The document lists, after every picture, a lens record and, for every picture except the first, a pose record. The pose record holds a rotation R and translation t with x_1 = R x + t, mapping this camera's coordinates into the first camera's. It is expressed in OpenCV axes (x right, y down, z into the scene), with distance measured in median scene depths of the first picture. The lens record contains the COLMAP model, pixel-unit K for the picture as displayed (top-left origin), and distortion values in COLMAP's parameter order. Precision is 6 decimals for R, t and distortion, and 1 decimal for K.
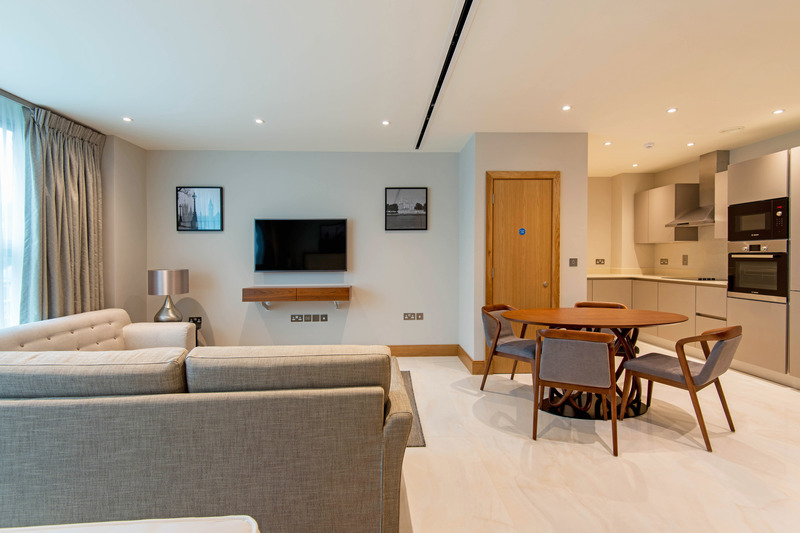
lens RADIAL K [[369.7, 0, 405.5], [0, 369.7, 262.0], [0, 0, 1]] dist [0.028094, -0.019608]
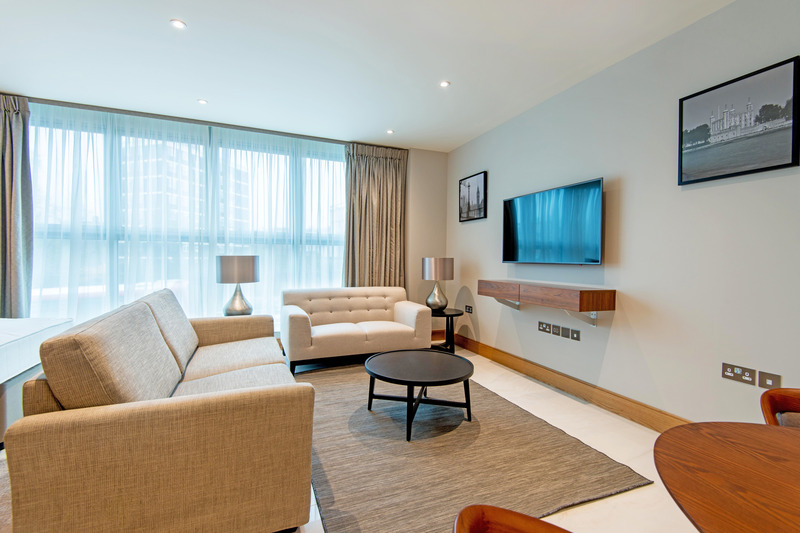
lens RADIAL K [[359.0, 0, 392.9], [0, 359.0, 262.7], [0, 0, 1]] dist [0.000281, -0.000126]
pose [[0.316915, 0.021211, -0.948217, 0.326301], [-0.027833, 0.999527, 0.013057, 0.026038], [0.948045, 0.022254, 0.317356, 0.555925]]
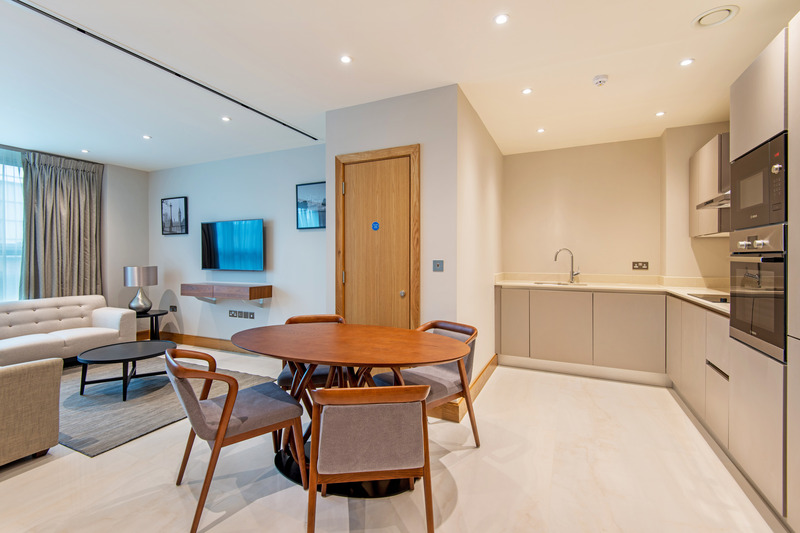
lens RADIAL K [[368.6, 0, 398.6], [0, 368.6, 258.9], [0, 0, 1]] dist [0.029403, -0.019338]
pose [[0.878908, 0.007642, -0.476930, 0.730375], [-0.011344, 0.999924, -0.004883, -0.008019], [0.476857, 0.009702, 0.878927, 0.326077]]
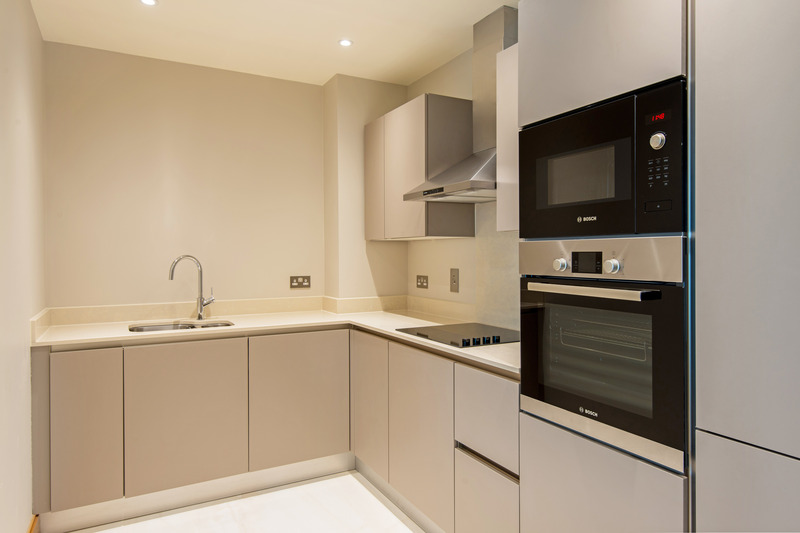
lens RADIAL K [[509.9, 0, 402.9], [0, 509.9, 259.7], [0, 0, 1]] dist [0.005897, 0.001228]
pose [[0.906116, -0.004131, 0.423010, 0.607519], [0.006134, 0.999975, -0.003374, -0.037853], [-0.422986, 0.005652, 0.906119, 0.667360]]
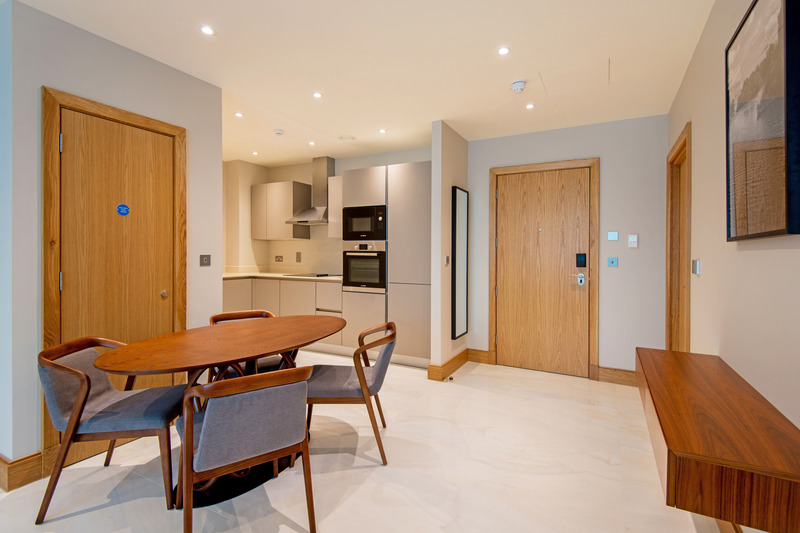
lens RADIAL K [[369.7, 0, 405.5], [0, 369.7, 262.0], [0, 0, 1]] dist [0.028094, -0.019608]
pose [[0.520417, -0.009252, 0.853862, 0.034202], [0.001142, 0.999948, 0.010139, -0.002859], [-0.853912, -0.004301, 0.520400, 0.288080]]
